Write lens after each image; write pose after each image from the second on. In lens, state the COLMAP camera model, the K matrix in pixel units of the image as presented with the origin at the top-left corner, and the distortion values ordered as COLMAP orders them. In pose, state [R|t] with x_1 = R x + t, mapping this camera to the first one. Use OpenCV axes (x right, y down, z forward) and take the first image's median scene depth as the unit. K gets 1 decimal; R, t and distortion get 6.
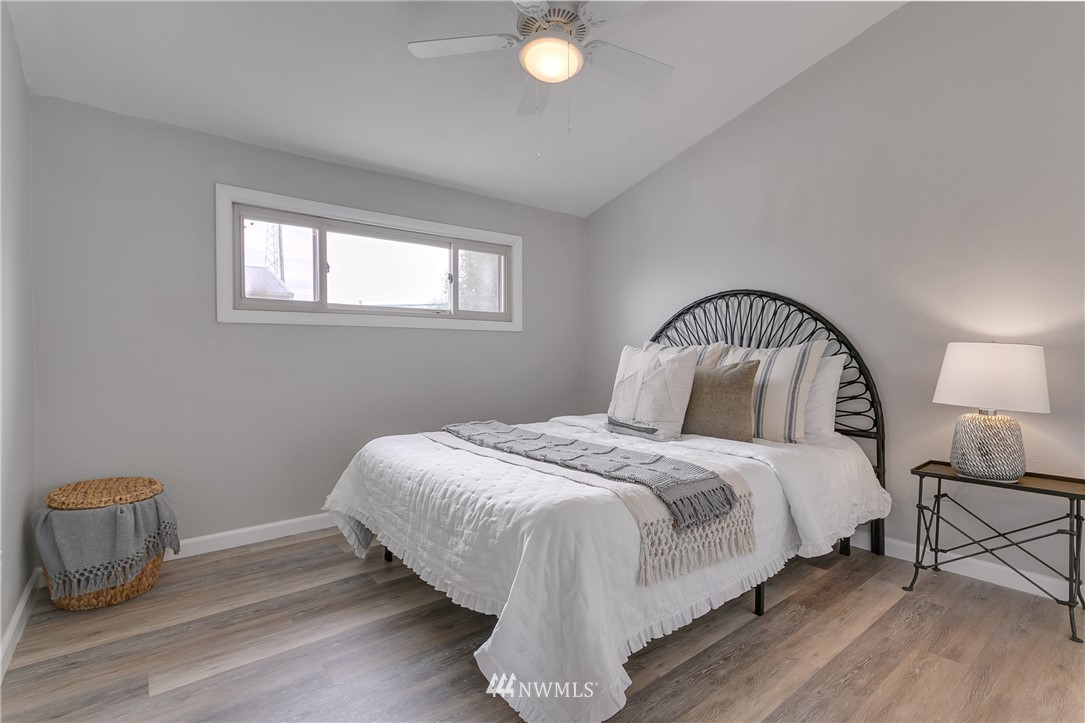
lens RADIAL K [[517.6, 0, 535.3], [0, 517.6, 361.9], [0, 0, 1]] dist [0.001044, -0.000001]
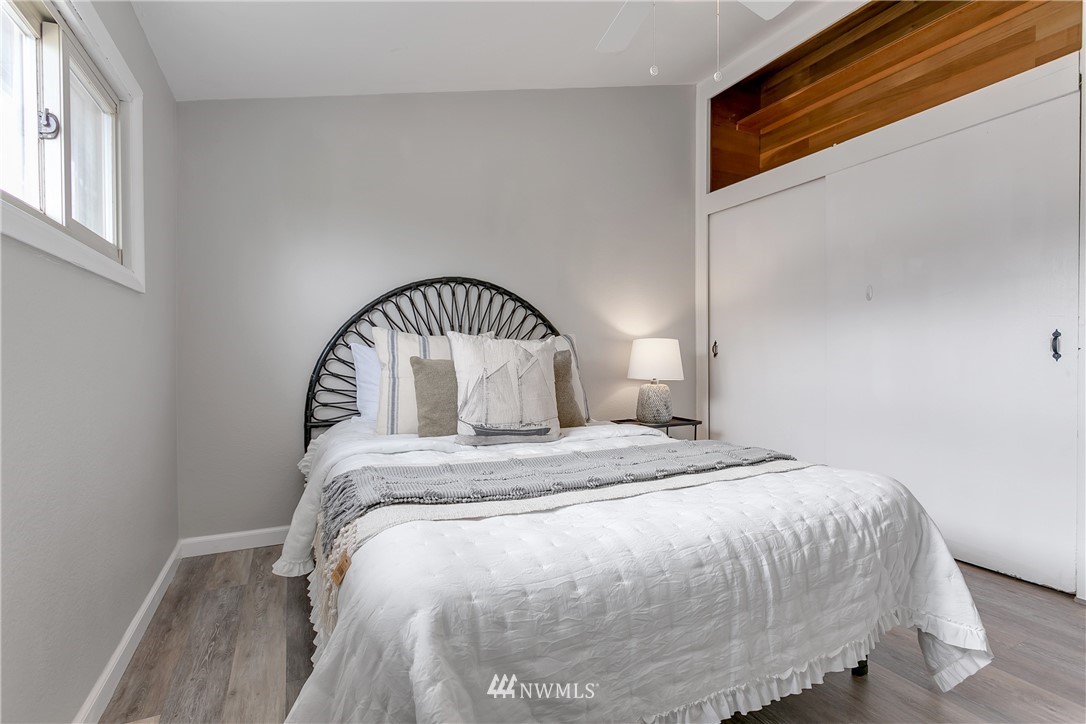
lens RADIAL K [[518.1, 0, 544.5], [0, 518.1, 362.1], [0, 0, 1]] dist [0.001044, -0.000001]
pose [[0.202855, -0.013179, 0.979120, -0.586789], [0.018388, 0.999784, 0.009648, 0.009403], [-0.979036, 0.016047, 0.203053, 0.779498]]
